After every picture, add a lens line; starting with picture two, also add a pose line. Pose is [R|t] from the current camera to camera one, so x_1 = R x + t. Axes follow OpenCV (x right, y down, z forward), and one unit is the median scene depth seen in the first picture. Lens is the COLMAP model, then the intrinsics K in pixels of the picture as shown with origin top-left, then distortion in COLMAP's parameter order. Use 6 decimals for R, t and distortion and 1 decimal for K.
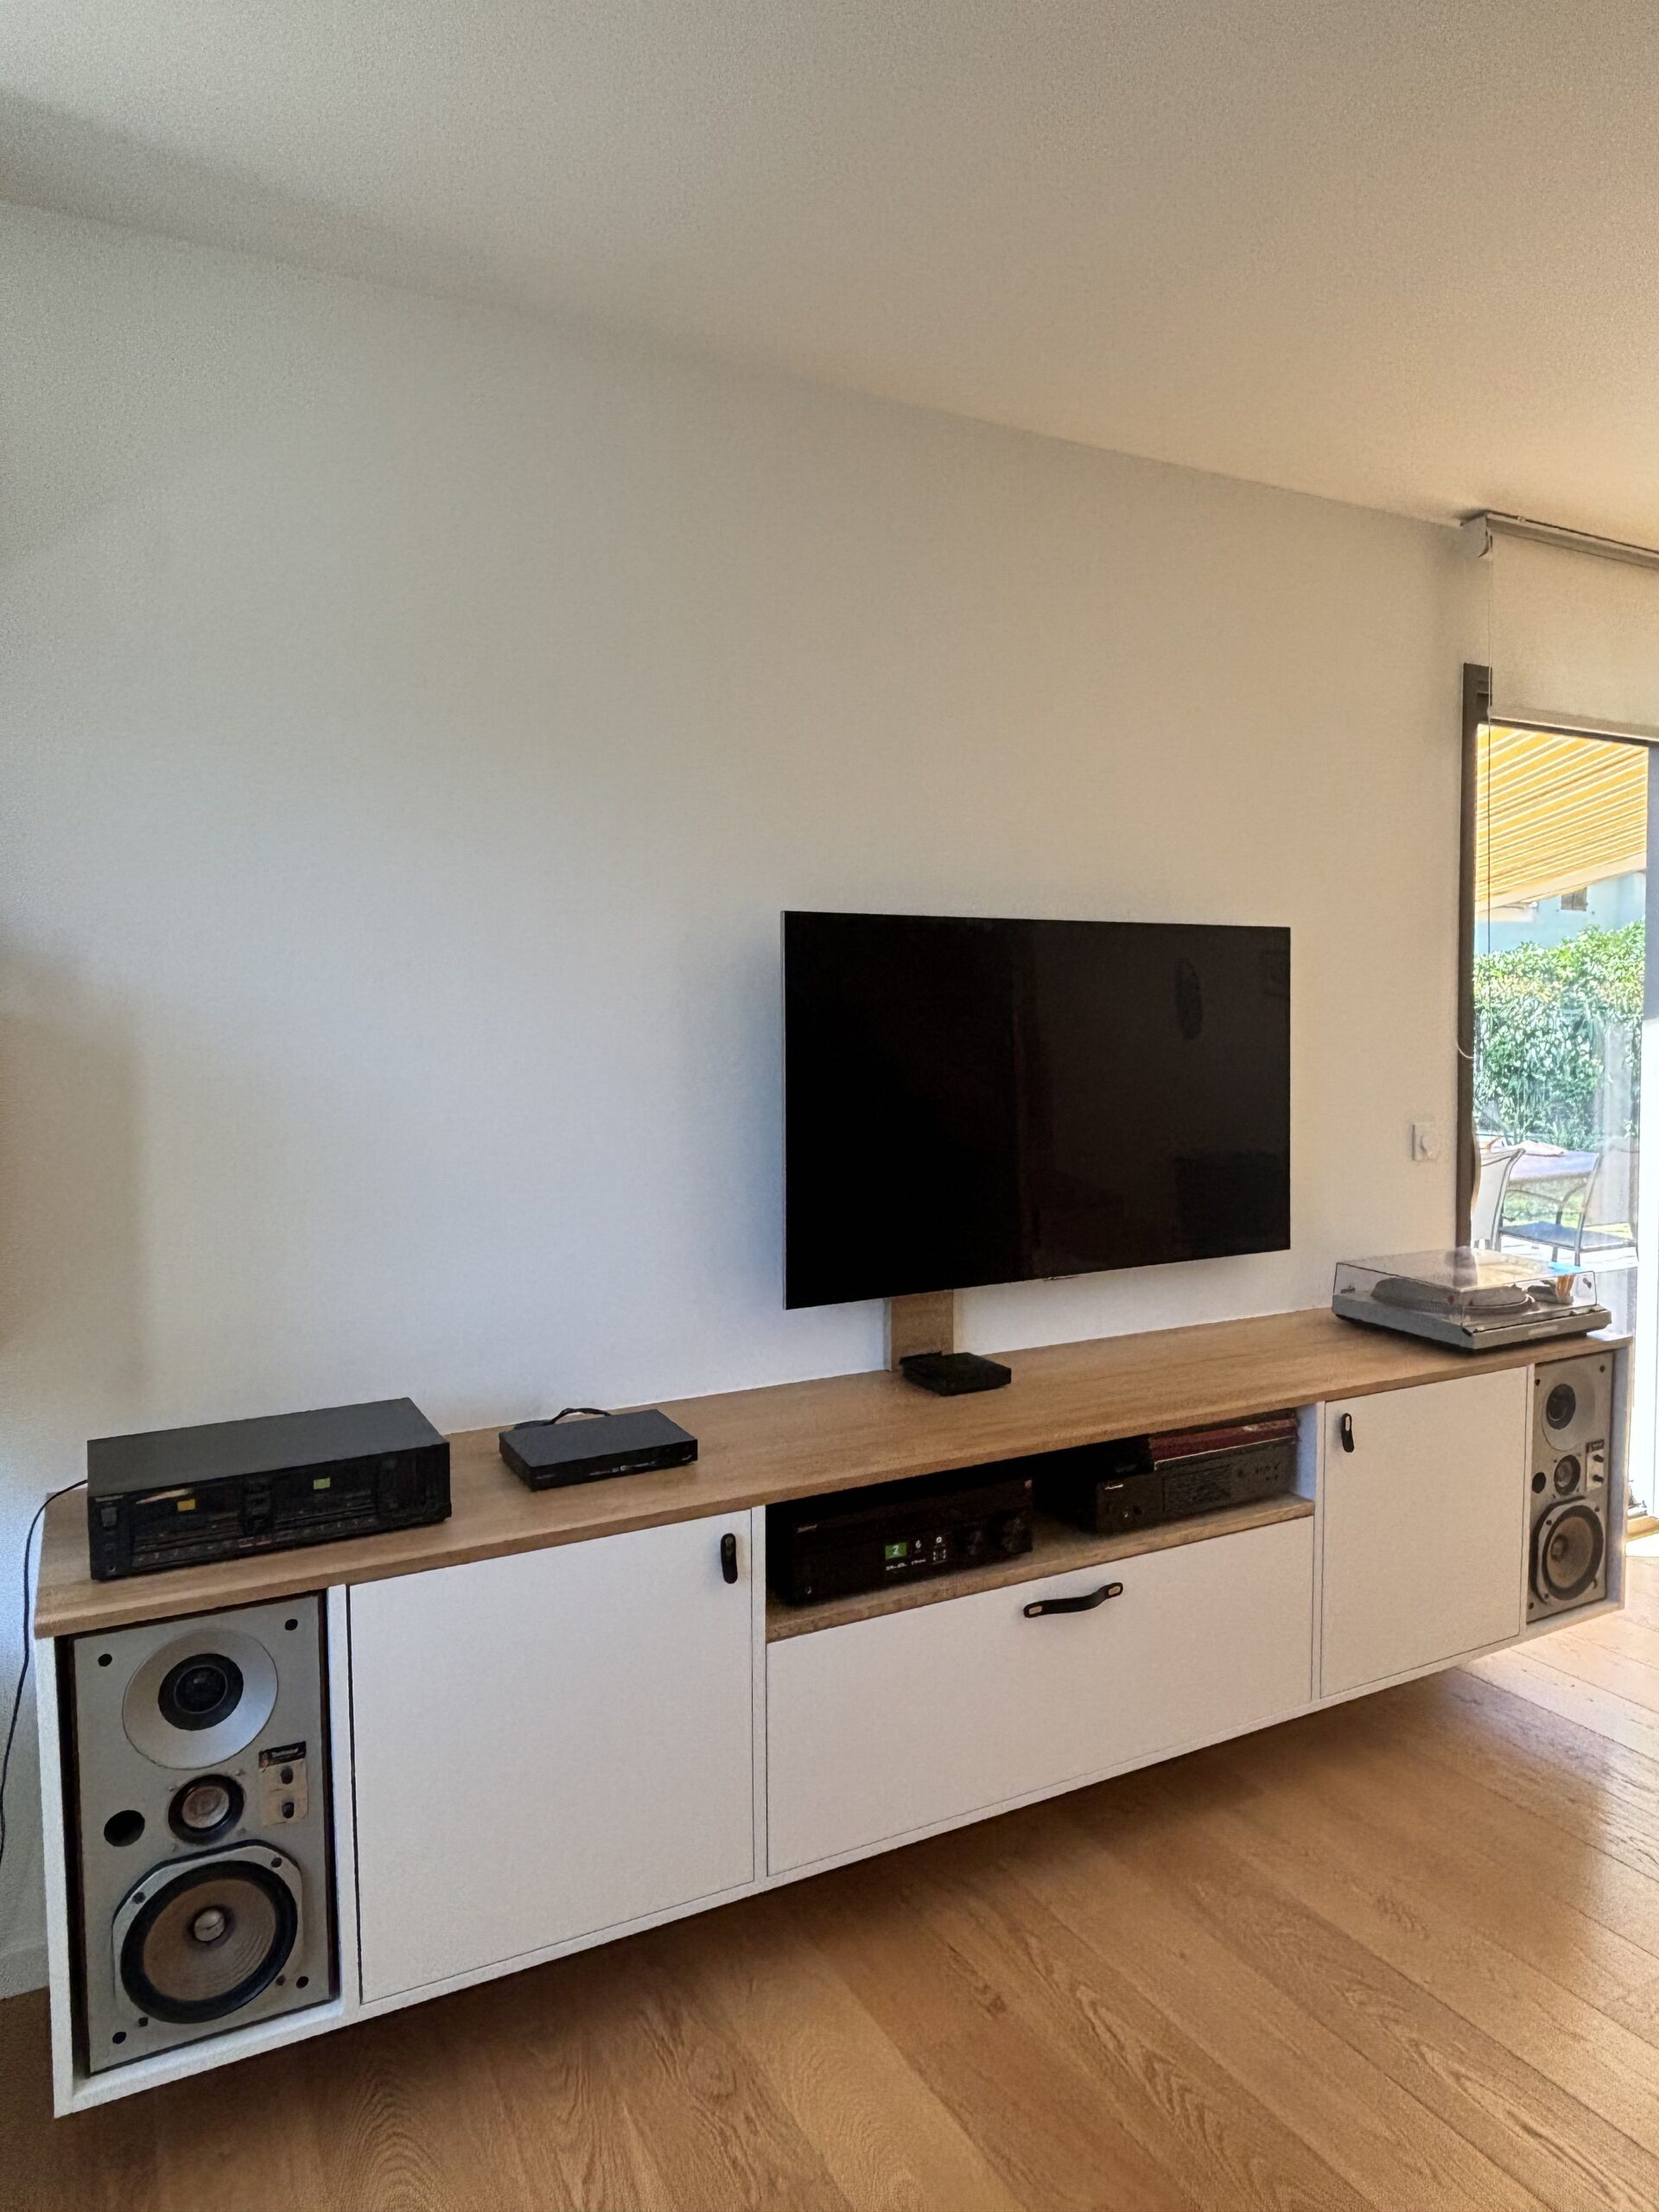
lens RADIAL K [[1412.8, 0, 829.5], [0, 1412.8, 1106.0], [0, 0, 1]] dist [-0.005923, 0.004819]
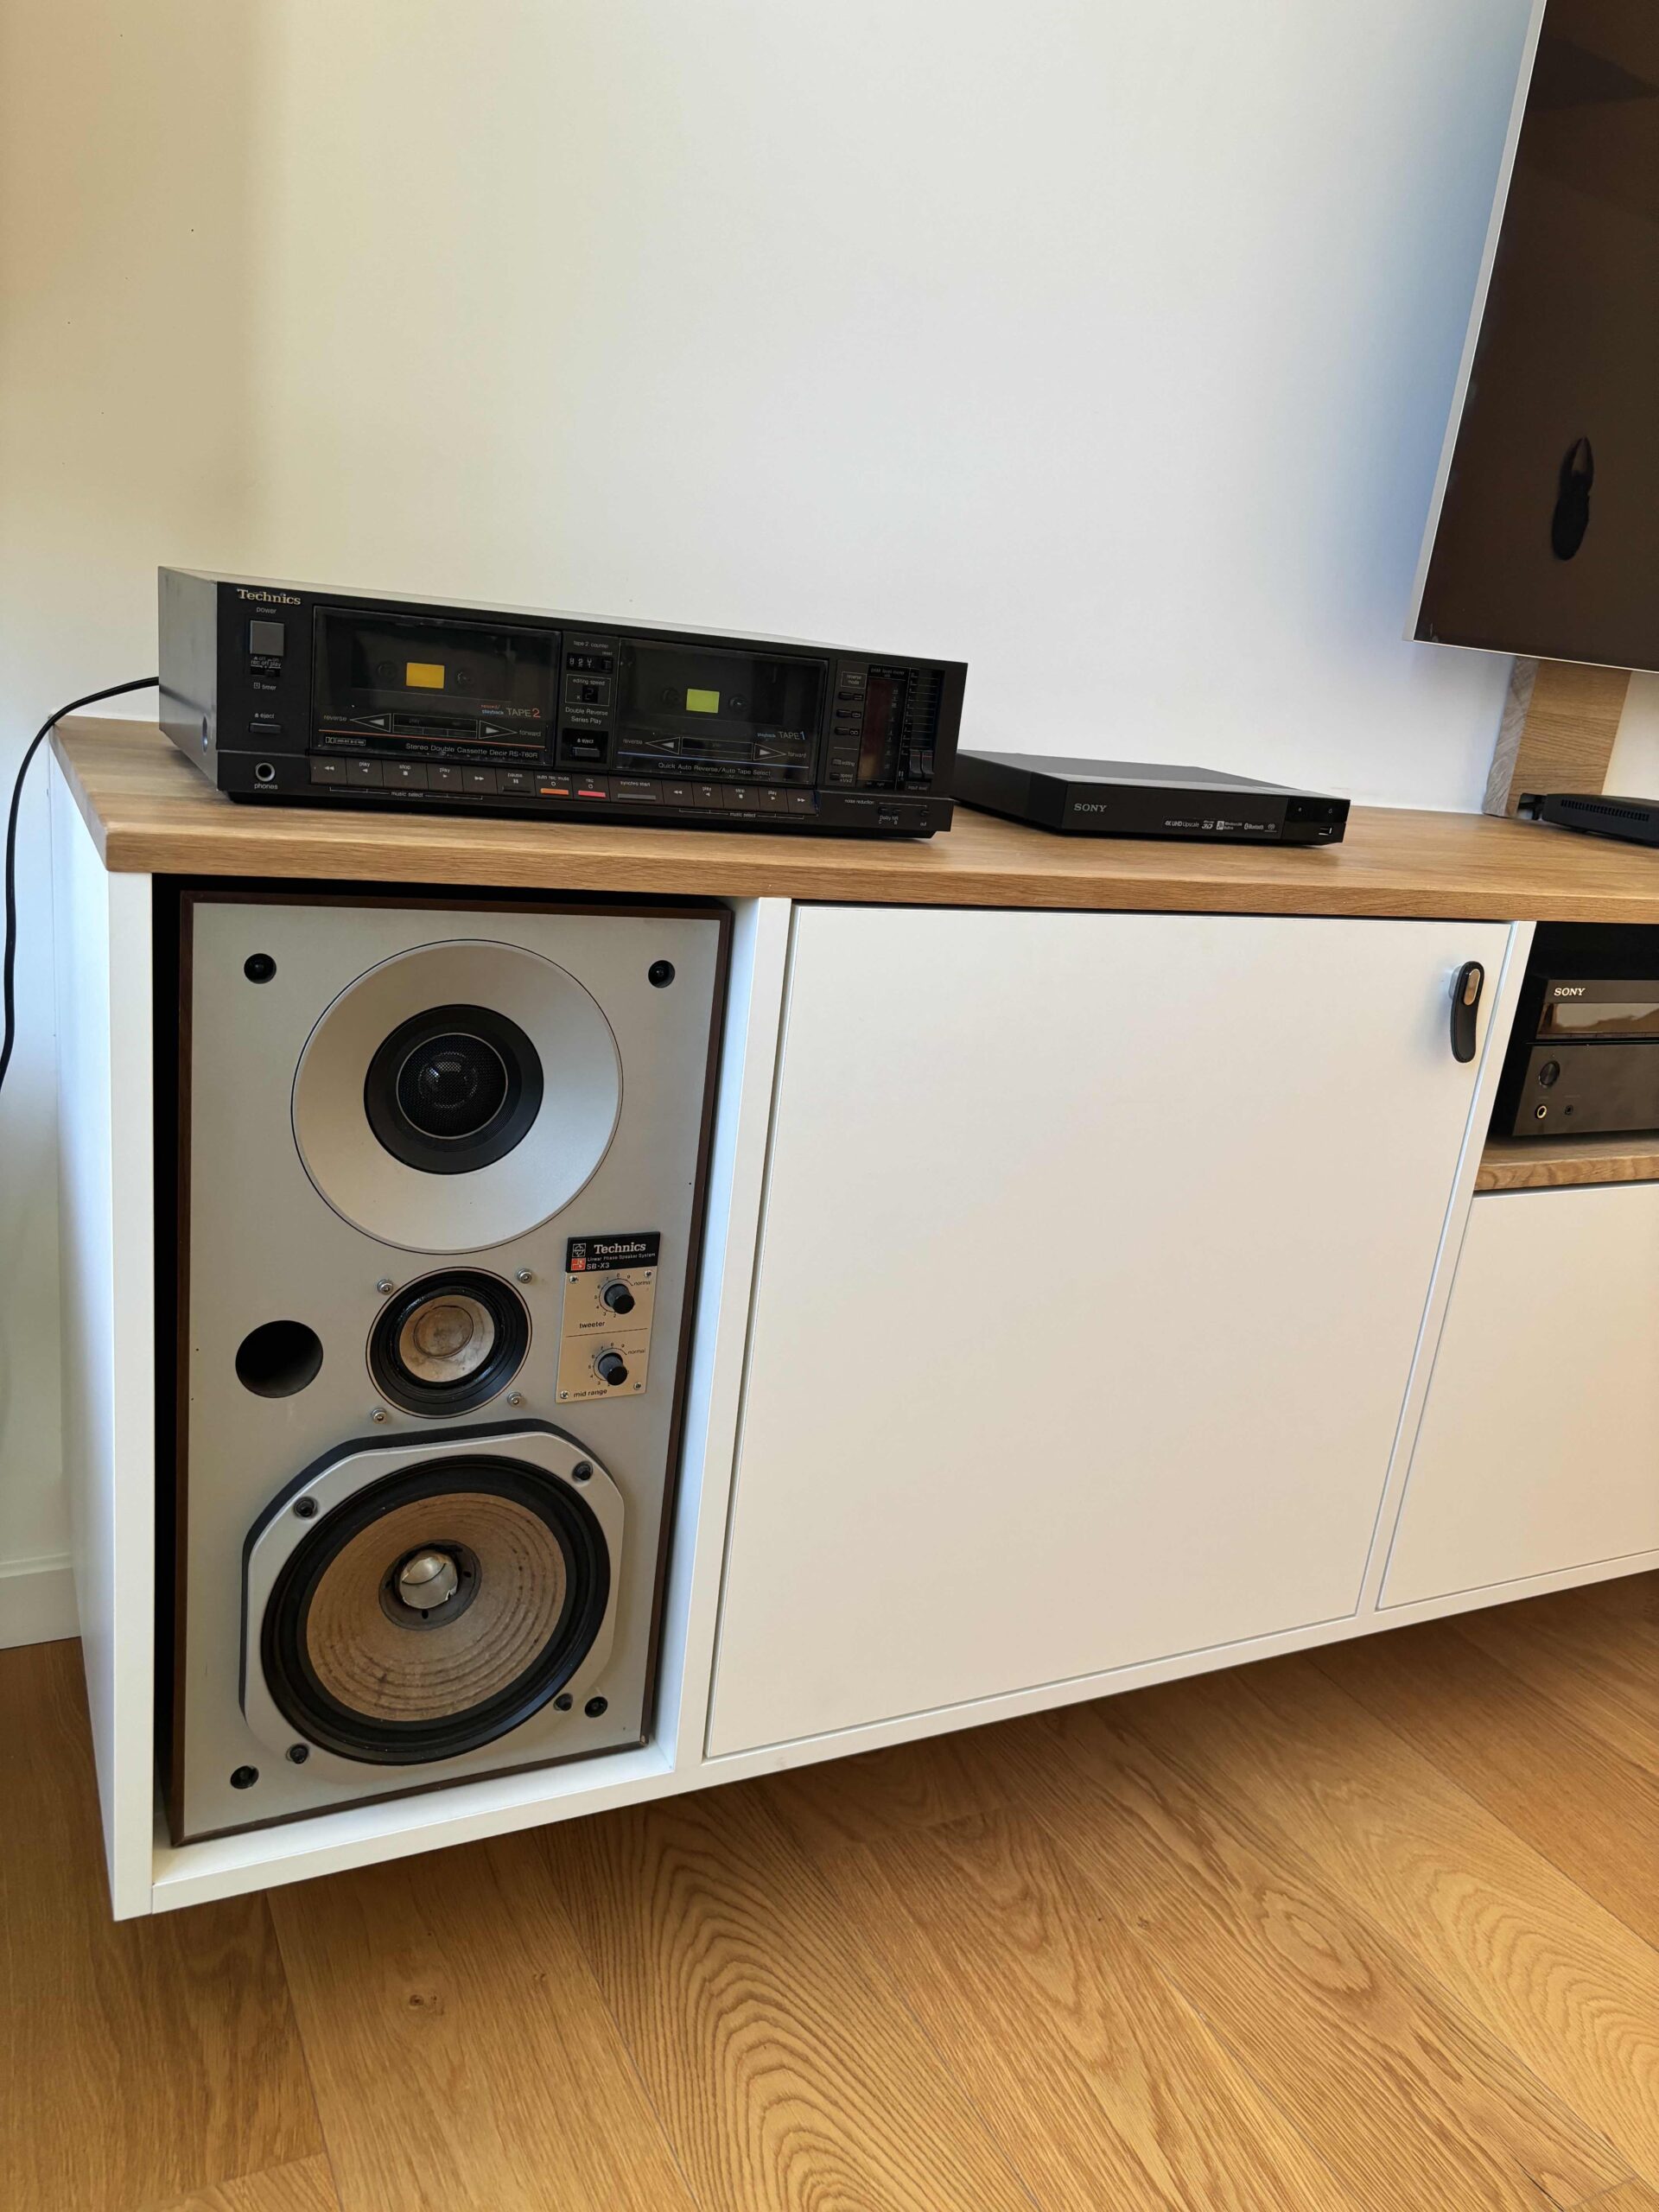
lens RADIAL K [[1666.9, 0, 829.5], [0, 1666.9, 1106.0], [0, 0, 1]] dist [0.011404, -0.012483]
pose [[0.992502, 0.121751, 0.010767, -0.331169], [-0.121210, 0.969098, 0.214843, 0.291586], [0.015723, -0.214537, 0.976589, 0.491107]]
